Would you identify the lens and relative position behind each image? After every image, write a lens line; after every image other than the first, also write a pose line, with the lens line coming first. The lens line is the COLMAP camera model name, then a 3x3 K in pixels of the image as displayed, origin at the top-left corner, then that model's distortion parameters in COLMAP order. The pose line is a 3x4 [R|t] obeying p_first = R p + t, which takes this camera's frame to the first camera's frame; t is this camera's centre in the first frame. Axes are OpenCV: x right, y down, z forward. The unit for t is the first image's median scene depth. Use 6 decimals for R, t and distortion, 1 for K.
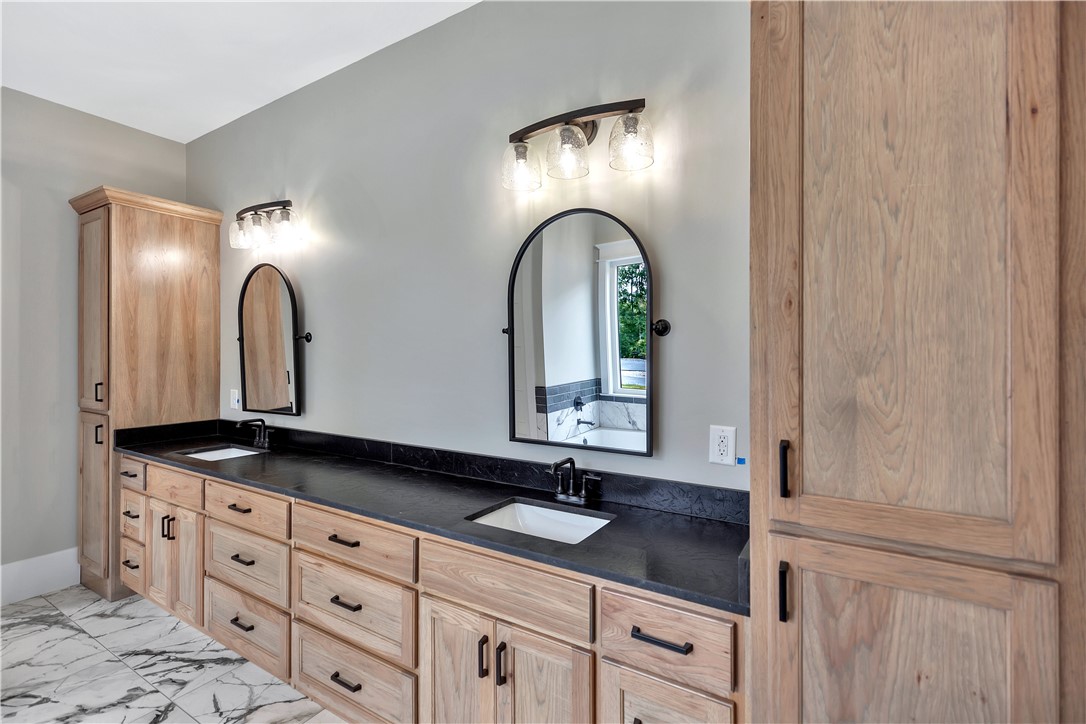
lens RADIAL K [[501.0, 0, 532.6], [0, 501.0, 355.6], [0, 0, 1]] dist [0.012723, -0.001231]
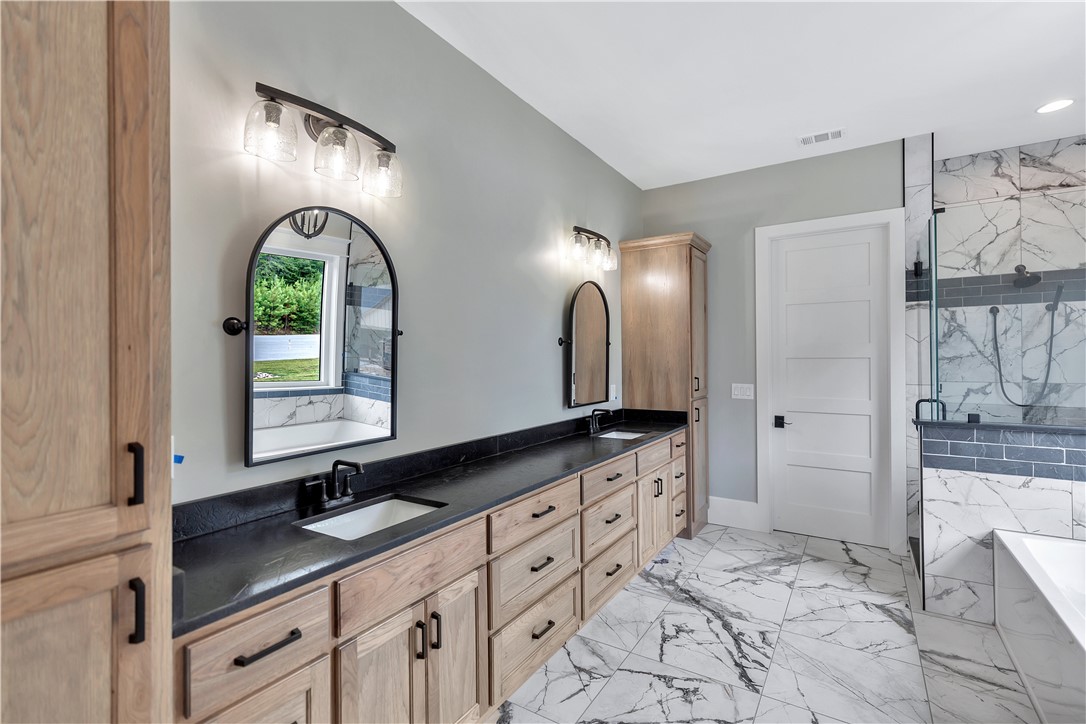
lens RADIAL K [[501.0, 0, 538.3], [0, 501.0, 358.1], [0, 0, 1]] dist [0.012723, -0.001231]
pose [[0.012778, -0.010835, 0.999860, -1.365521], [0.007677, 0.999913, 0.010737, -0.006815], [-0.999889, 0.007539, 0.012860, 0.874252]]
